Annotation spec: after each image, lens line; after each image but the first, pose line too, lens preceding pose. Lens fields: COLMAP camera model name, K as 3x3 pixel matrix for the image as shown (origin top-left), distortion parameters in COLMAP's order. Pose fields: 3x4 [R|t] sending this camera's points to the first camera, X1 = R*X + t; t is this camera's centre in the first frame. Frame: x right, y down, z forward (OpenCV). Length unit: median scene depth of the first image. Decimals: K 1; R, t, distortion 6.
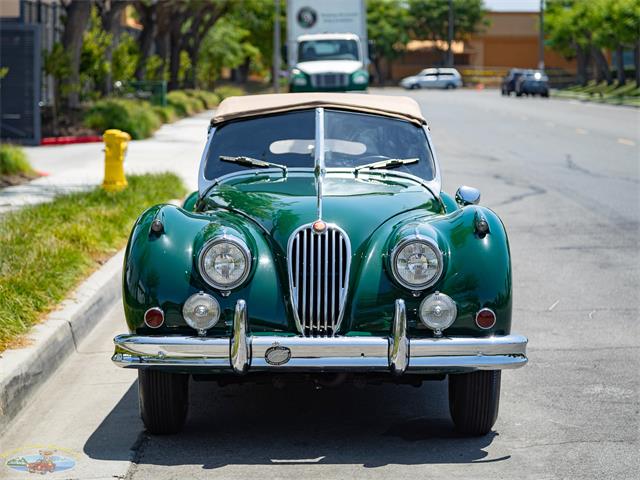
lens RADIAL K [[2039.5, 0, 320.0], [0, 2039.5, 240.0], [0, 0, 1]] dist [-0.030224, -1.037781]
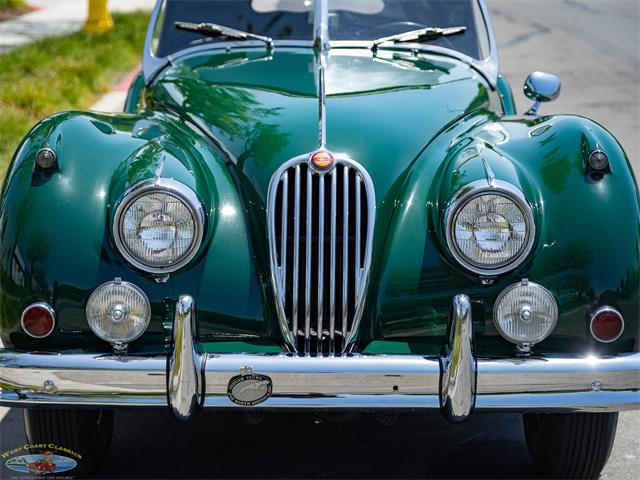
lens RADIAL K [[1747.9, 0, 320.0], [0, 1747.9, 240.0], [0, 0, 1]] dist [-0.031385, -0.132236]
pose [[0.999986, 0.004574, 0.002787, -0.002161], [-0.004845, 0.994313, 0.106390, -0.037568], [-0.002285, -0.106402, 0.994321, 0.495738]]
